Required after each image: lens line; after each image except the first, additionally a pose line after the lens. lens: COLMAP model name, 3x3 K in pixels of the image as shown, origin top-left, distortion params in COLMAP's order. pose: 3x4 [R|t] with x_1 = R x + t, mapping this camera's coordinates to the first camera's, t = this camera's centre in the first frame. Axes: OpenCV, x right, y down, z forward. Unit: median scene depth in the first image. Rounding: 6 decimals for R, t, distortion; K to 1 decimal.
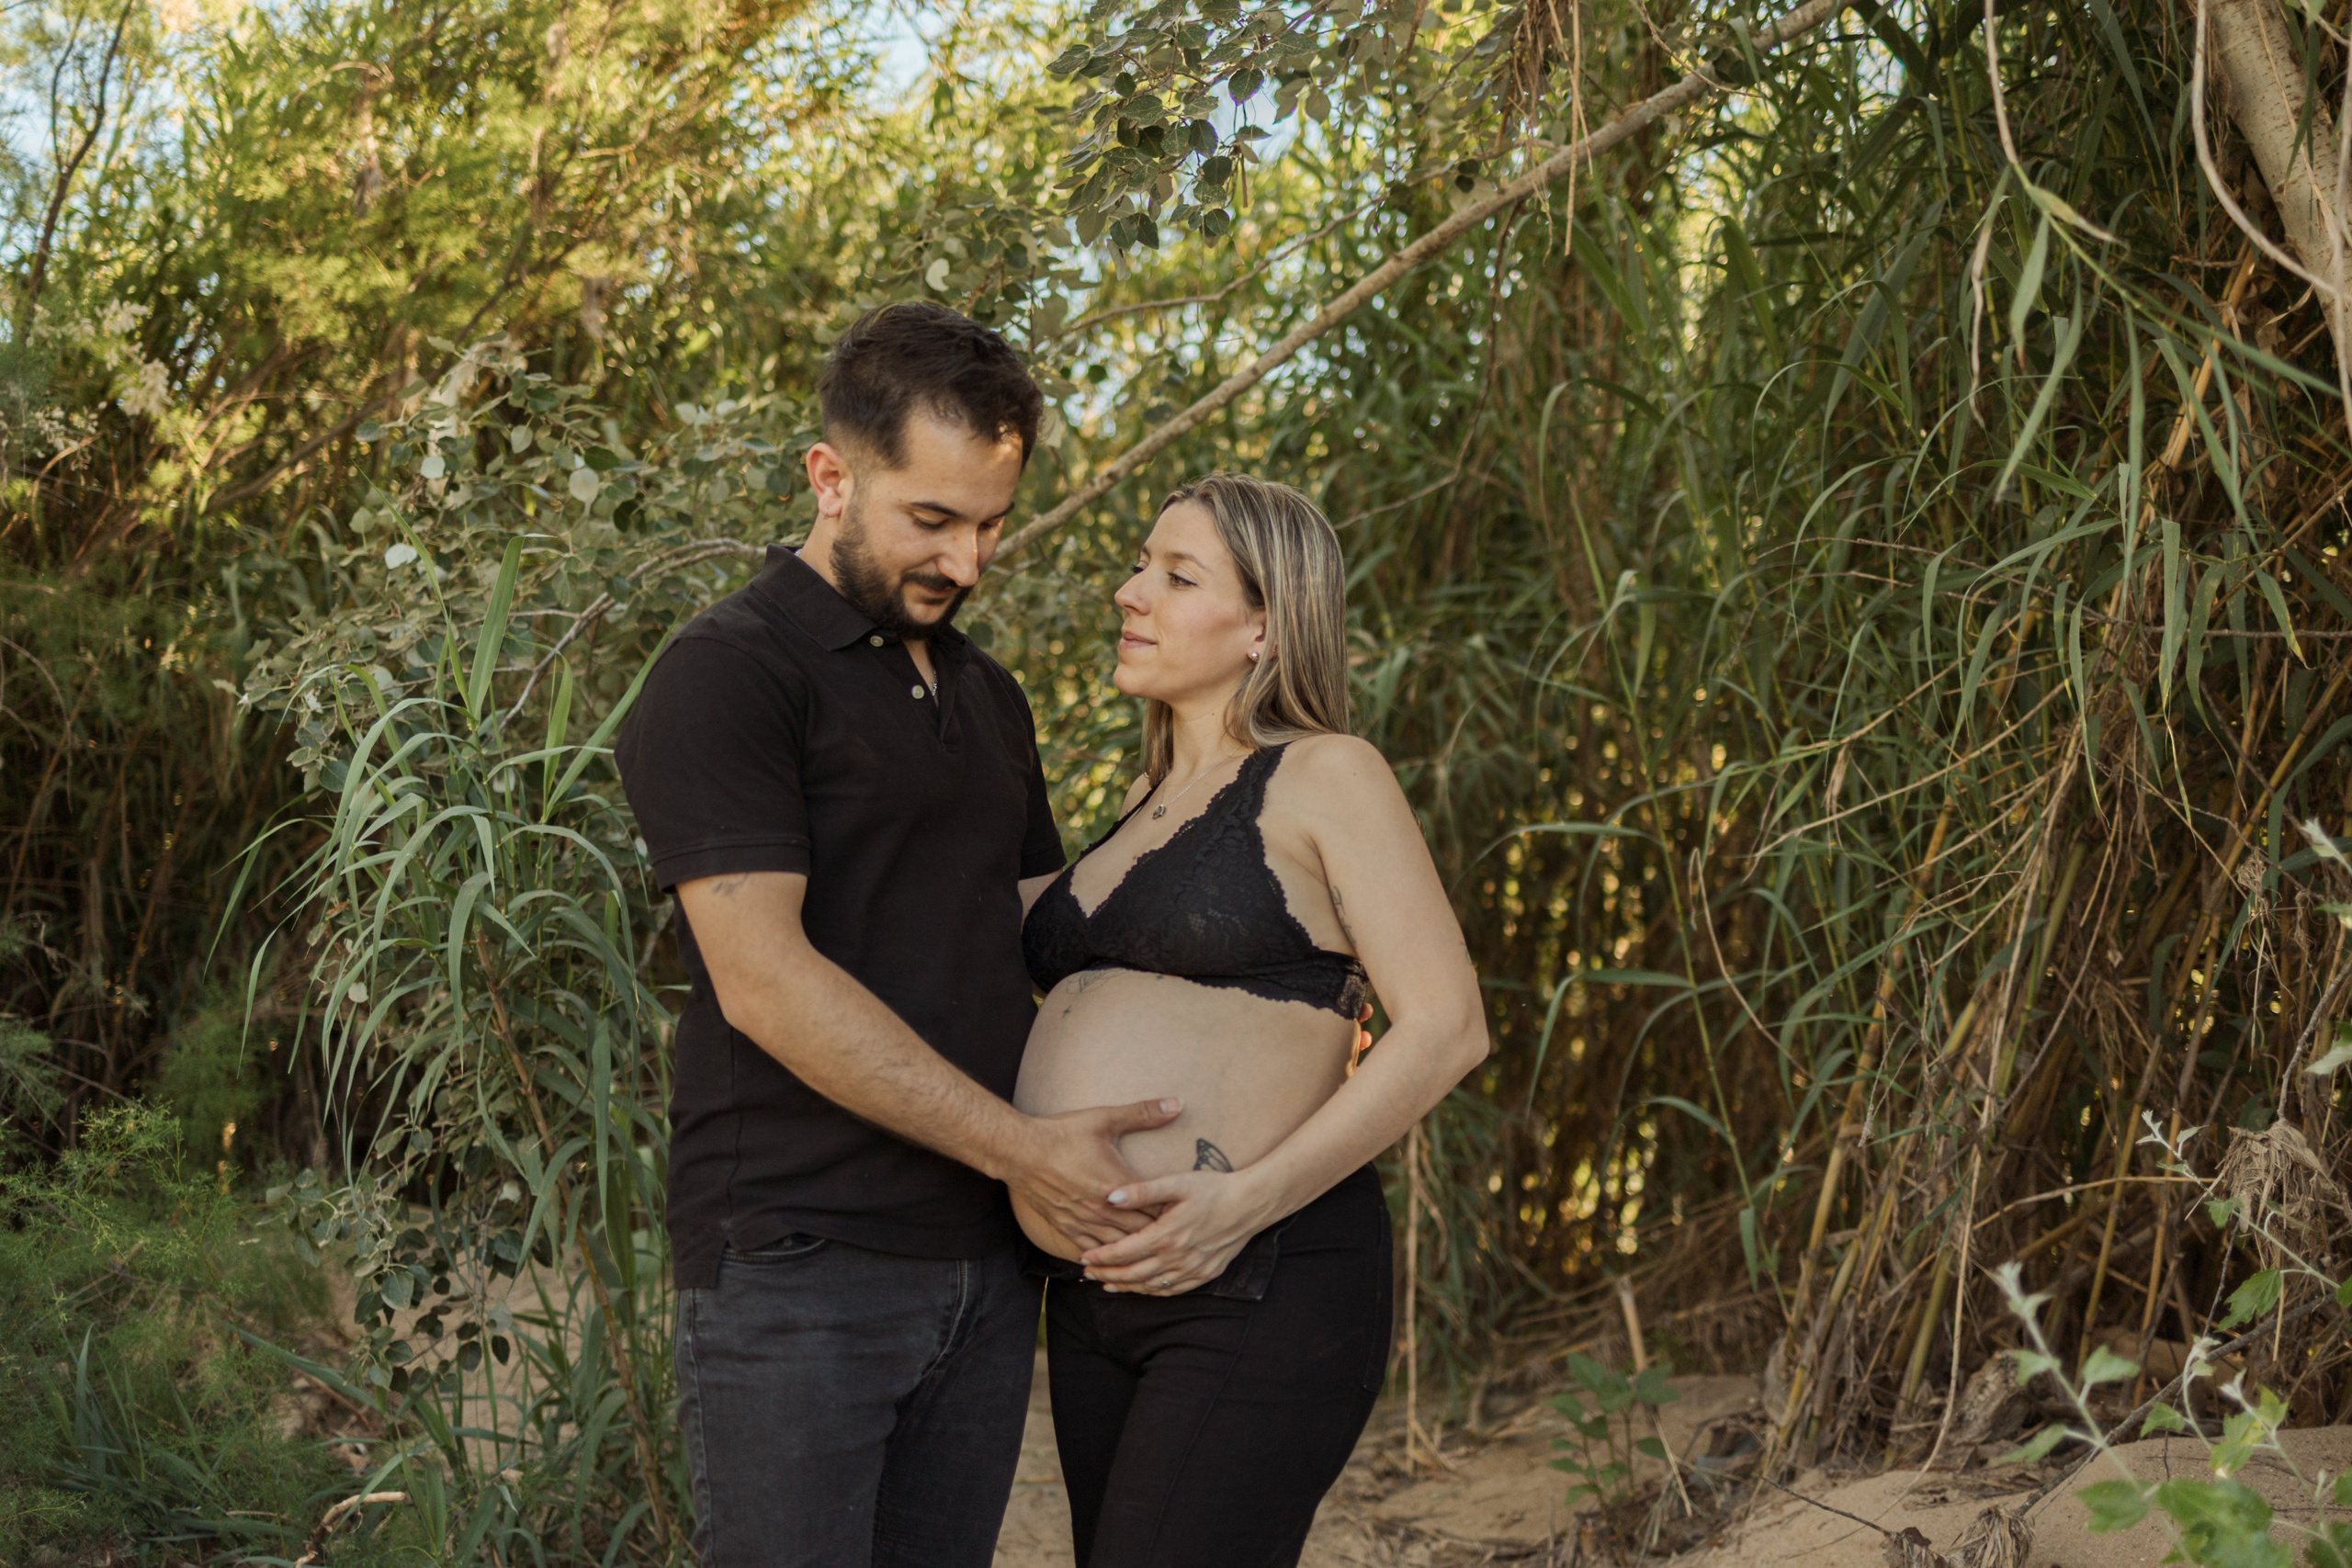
lens RADIAL K [[2408.7, 0, 1182.3], [0, 2408.7, 786.6], [0, 0, 1]] dist [-0.000138, 0.000000]
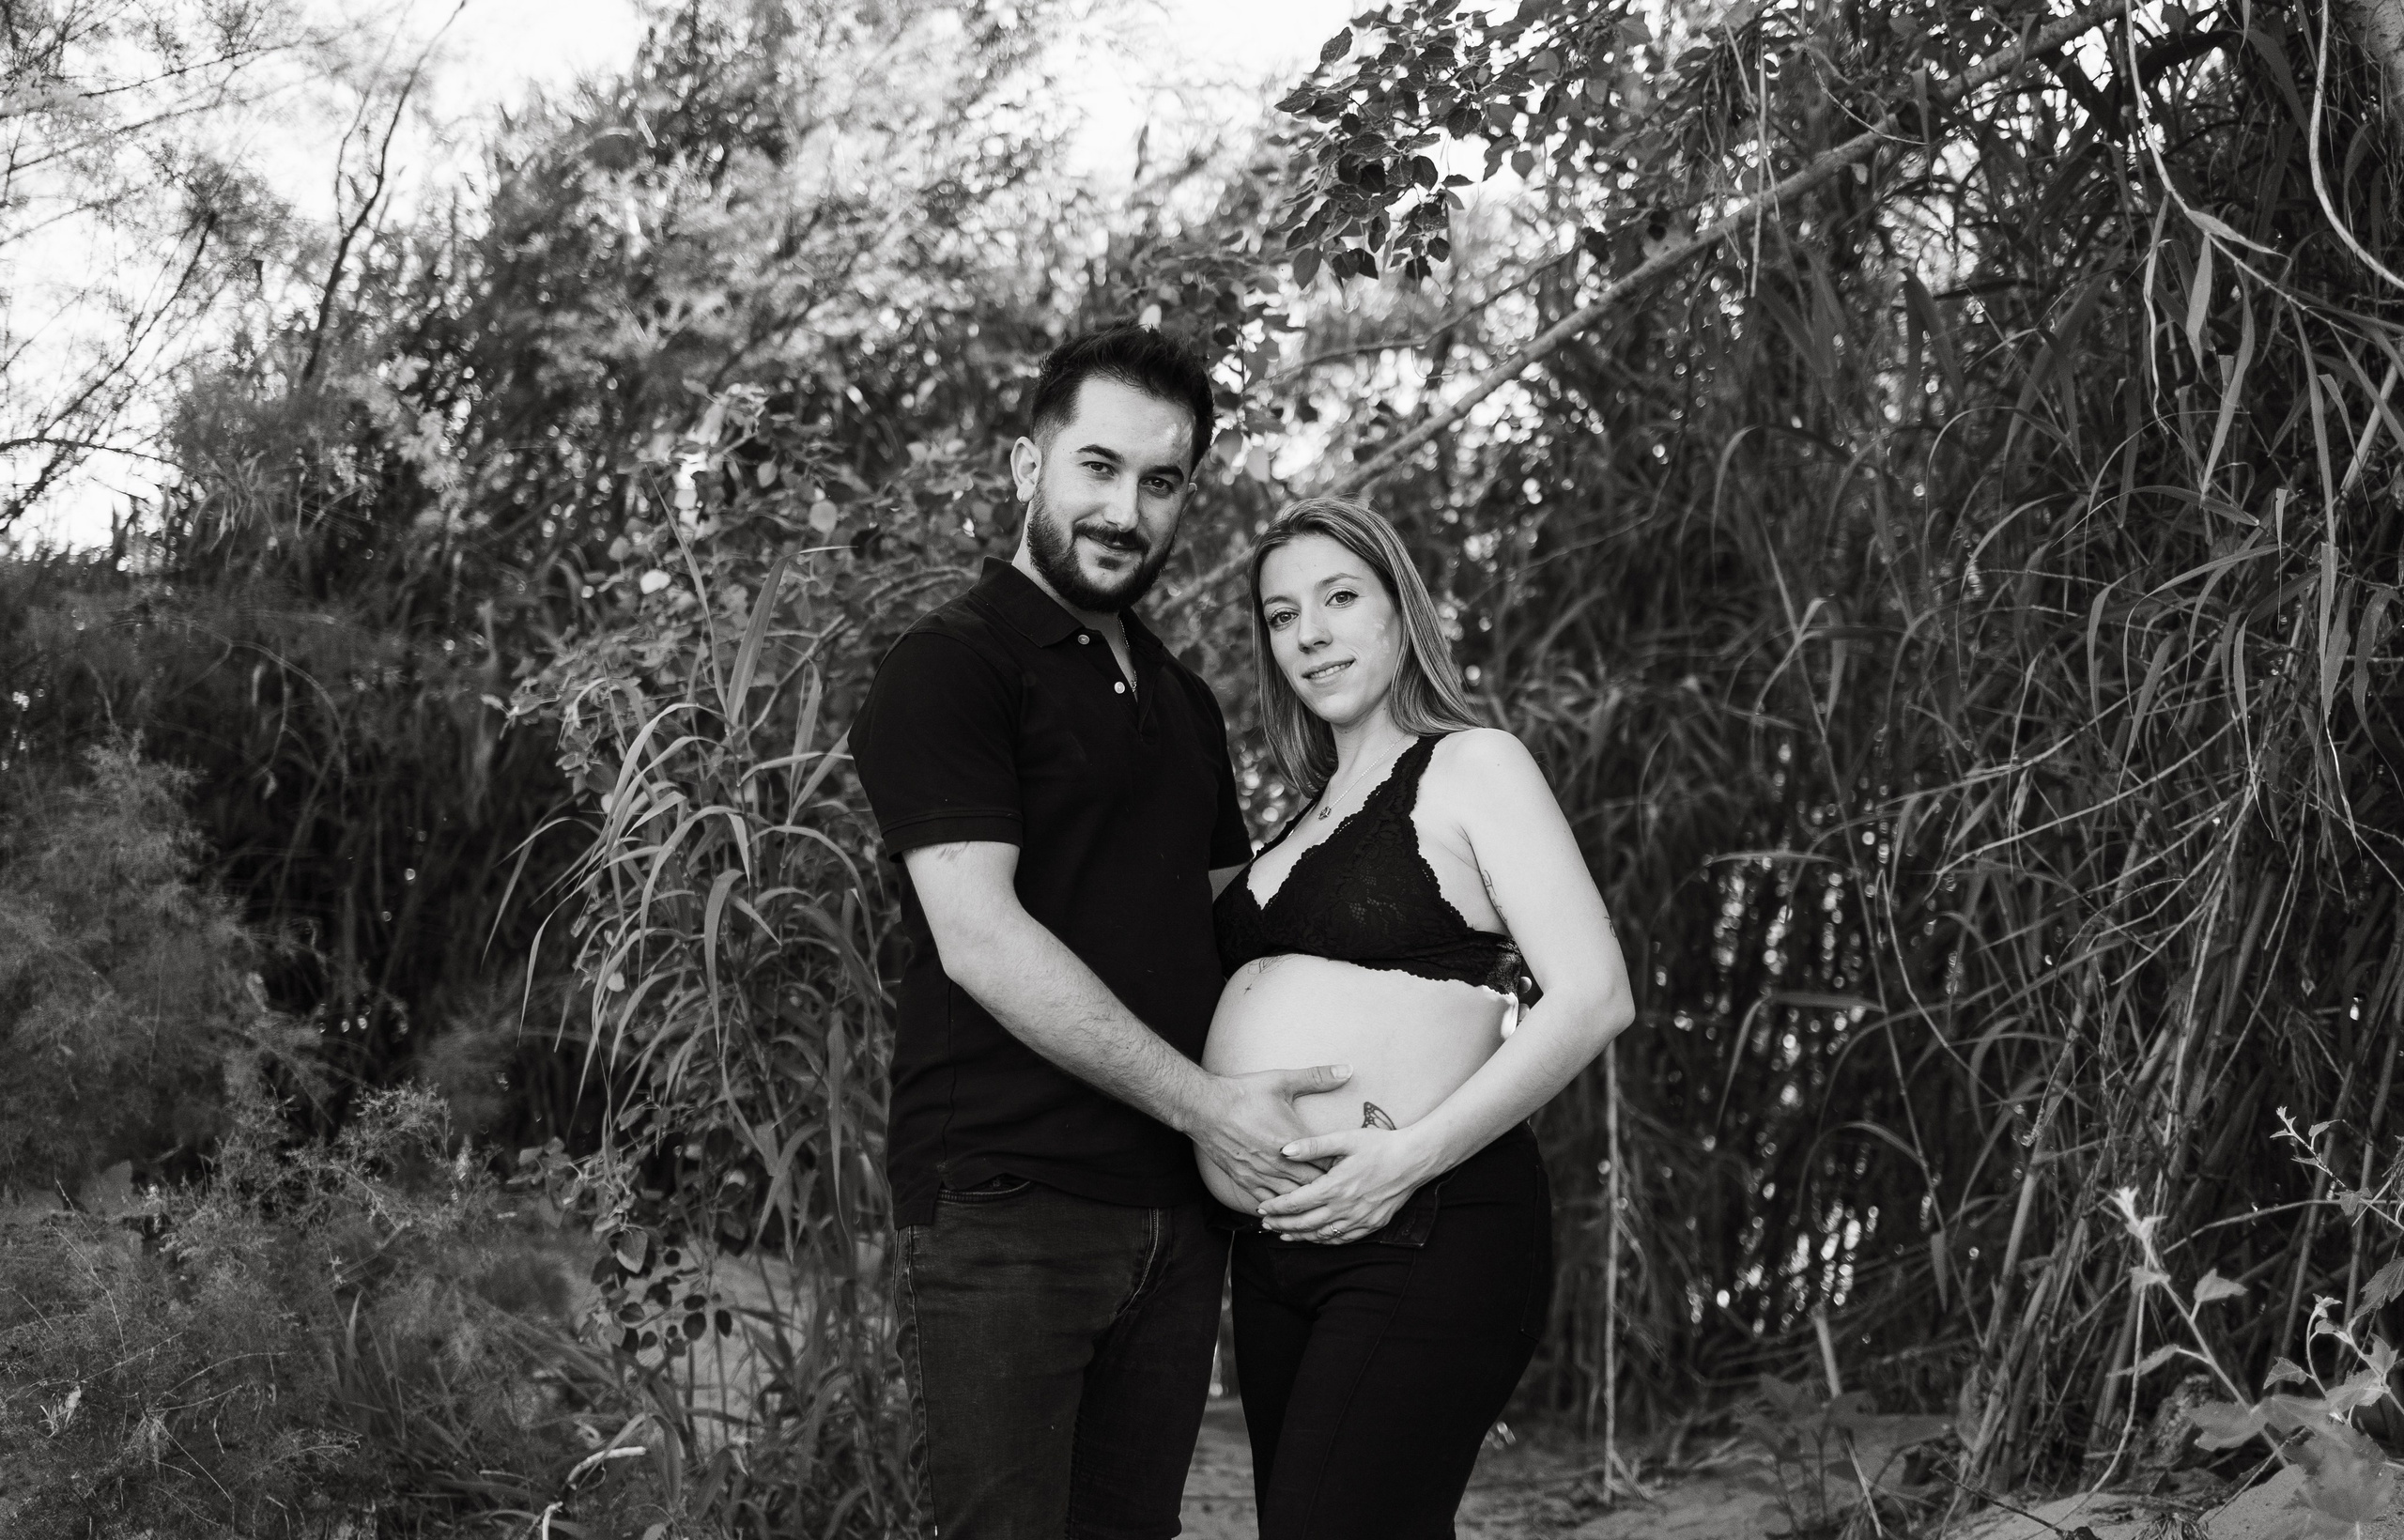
lens RADIAL K [[2587.7, 0, 1184.7], [0, 2587.7, 781.4], [0, 0, 1]] dist [0.009134, 0.000000]
pose [[0.995830, 0.008645, -0.090813, 0.017402], [-0.011079, 0.999592, -0.026328, 0.018906], [0.090548, 0.027224, 0.995520, -0.122334]]
